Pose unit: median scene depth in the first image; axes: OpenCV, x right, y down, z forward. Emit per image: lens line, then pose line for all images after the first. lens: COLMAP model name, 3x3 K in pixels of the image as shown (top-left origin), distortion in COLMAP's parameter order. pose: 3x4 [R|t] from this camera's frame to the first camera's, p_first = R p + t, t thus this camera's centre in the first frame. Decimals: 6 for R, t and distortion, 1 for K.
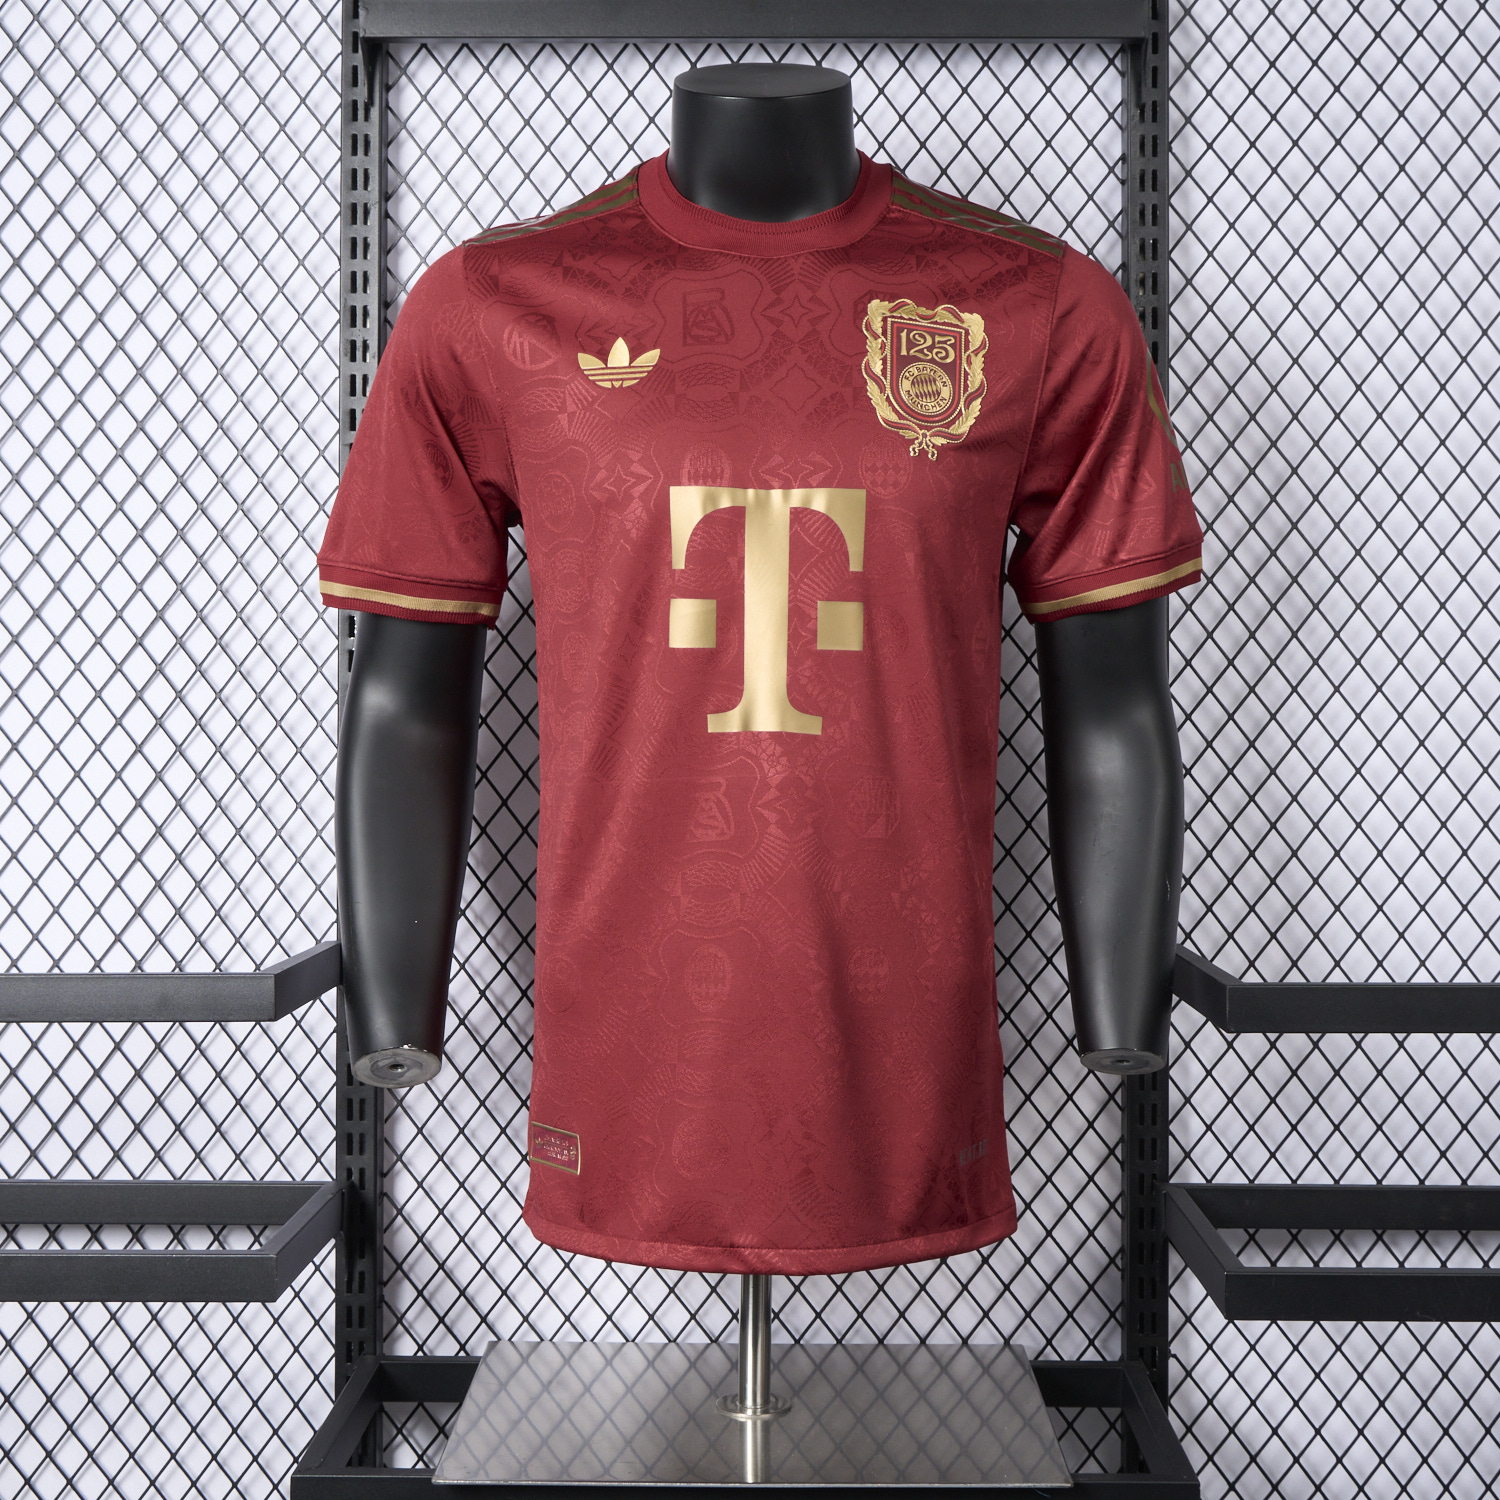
lens RADIAL K [[2567.6, 0, 743.4], [0, 2567.6, 745.4], [0, 0, 1]] dist [-0.081201, 0.000000]
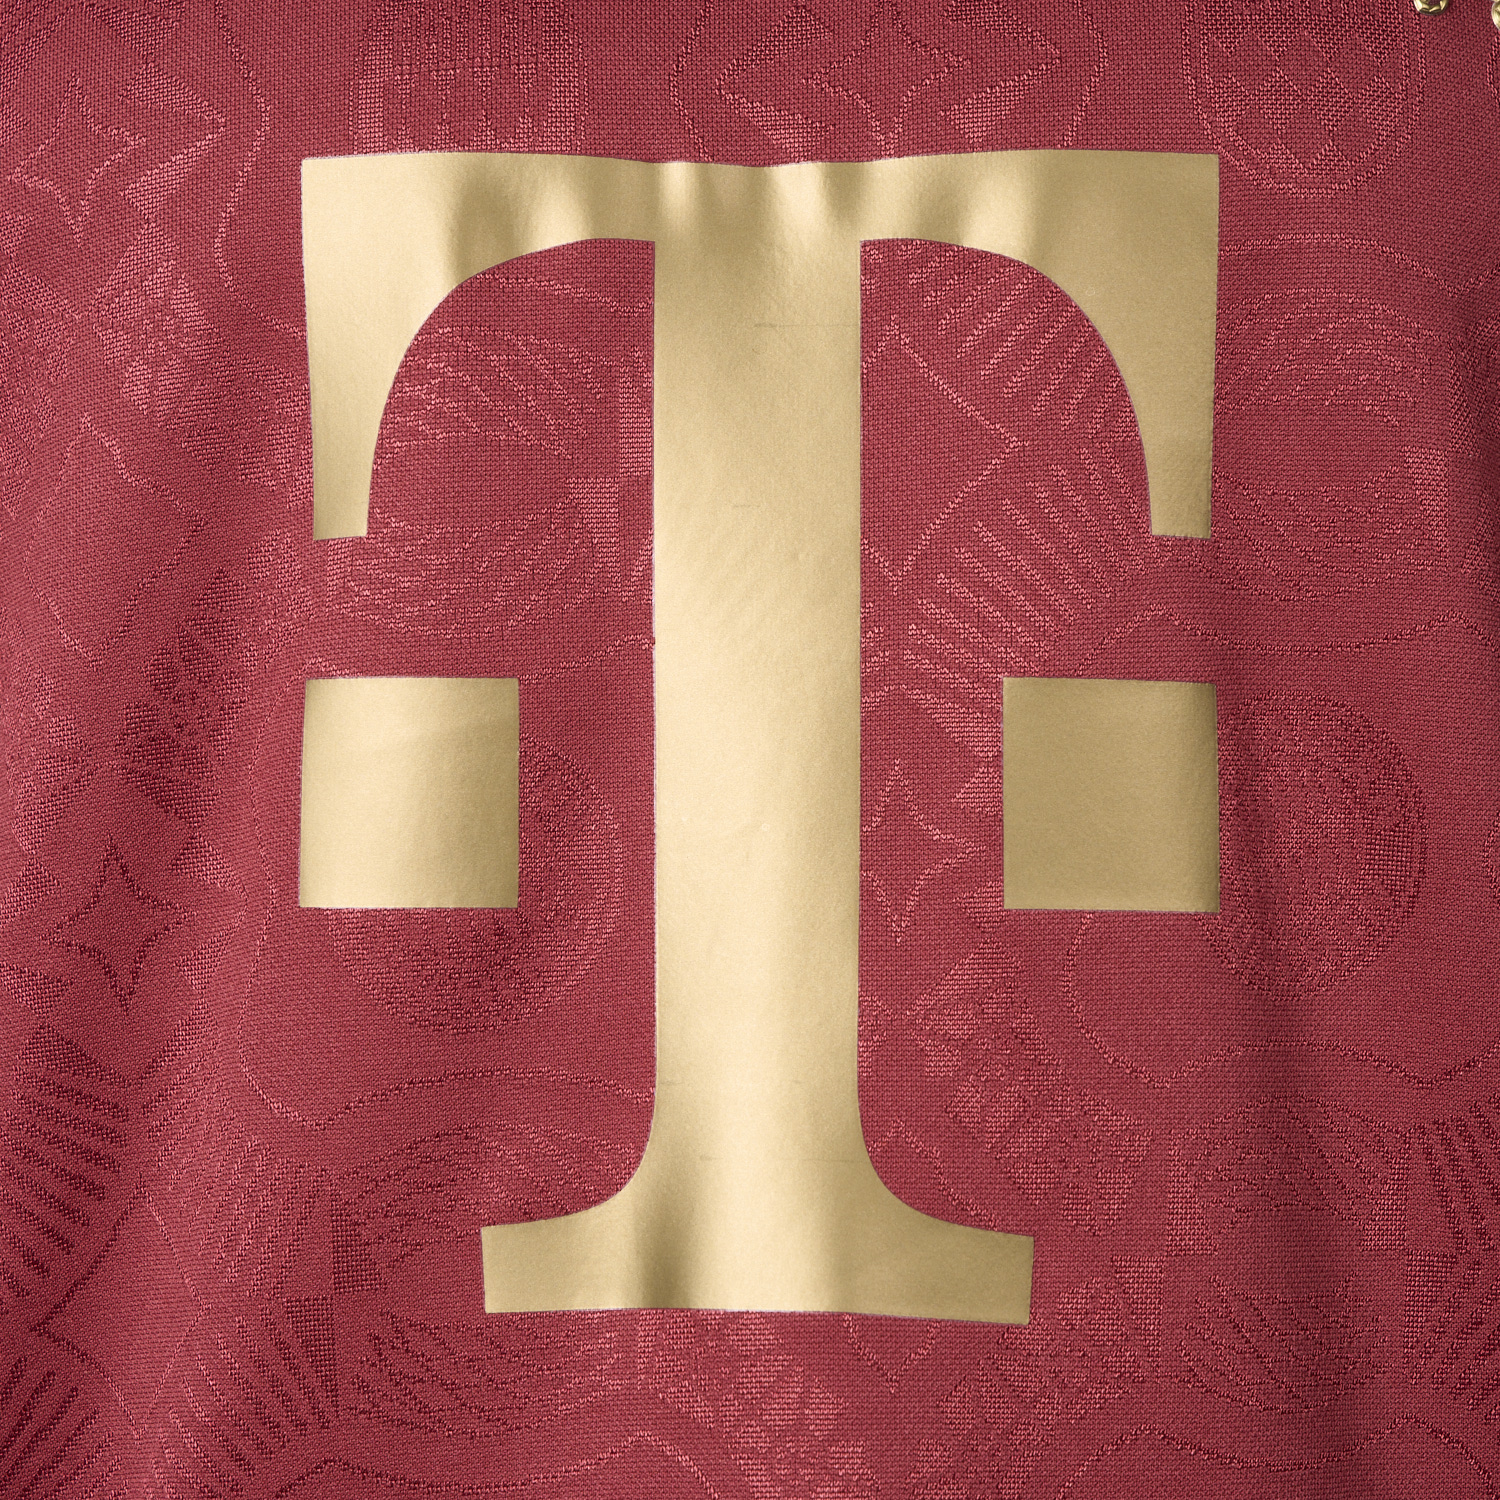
lens RADIAL K [[3076.8, 0, 751.7], [0, 3076.8, 752.0], [0, 0, 1]] dist [0.042915, 0.000000]
pose [[0.999894, -0.010988, 0.009545, 0.006110], [0.011872, 0.995097, -0.098188, -0.025738], [-0.008419, 0.098291, 0.995122, 0.749255]]
